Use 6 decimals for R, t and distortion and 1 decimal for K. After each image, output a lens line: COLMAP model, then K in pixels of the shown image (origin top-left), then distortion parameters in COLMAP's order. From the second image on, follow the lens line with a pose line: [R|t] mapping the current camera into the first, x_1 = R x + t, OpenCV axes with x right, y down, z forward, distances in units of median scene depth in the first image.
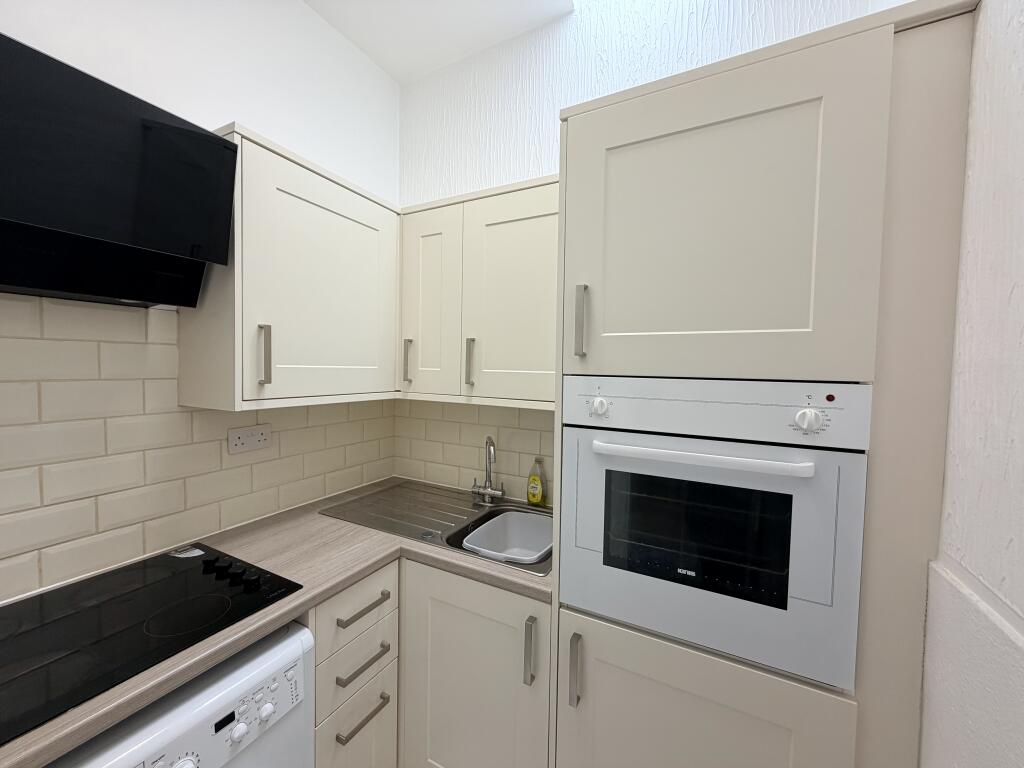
lens RADIAL K [[408.8, 0, 508.6], [0, 408.8, 385.5], [0, 0, 1]] dist [-0.000160, 0.000401]
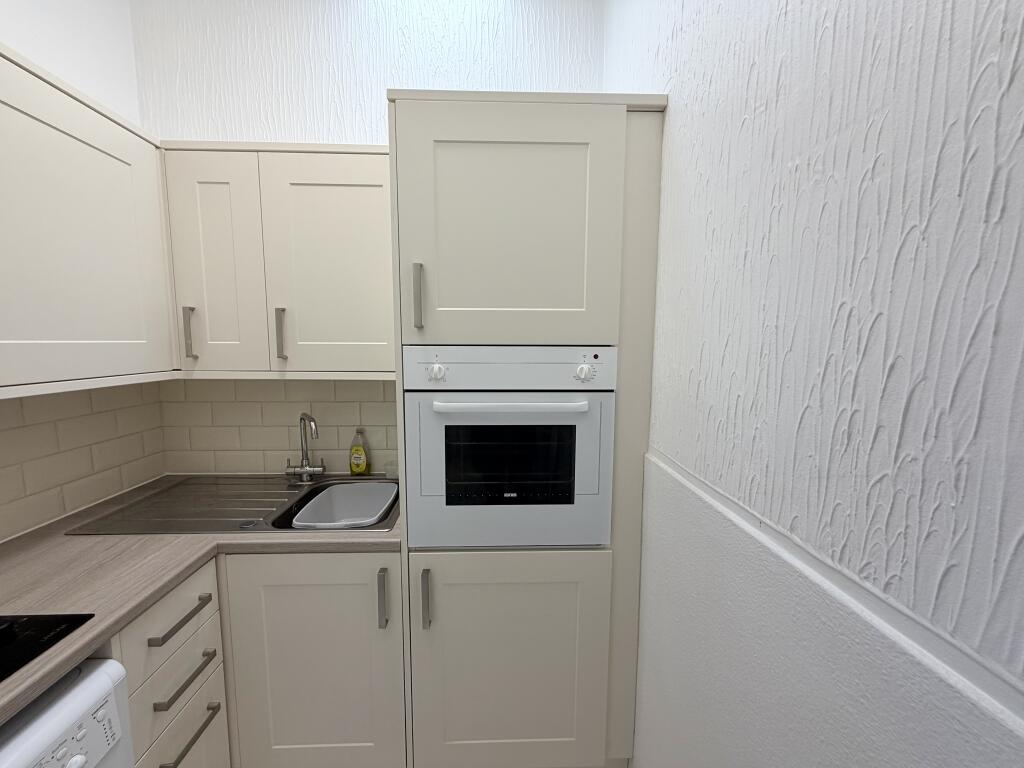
lens RADIAL K [[408.8, 0, 511.1], [0, 408.8, 387.5], [0, 0, 1]] dist [-0.000160, 0.000401]
pose [[0.862840, -0.075143, 0.499861, -0.159511], [0.035935, 0.995505, 0.087623, 0.001231], [-0.504198, -0.057642, 0.861662, -0.088231]]
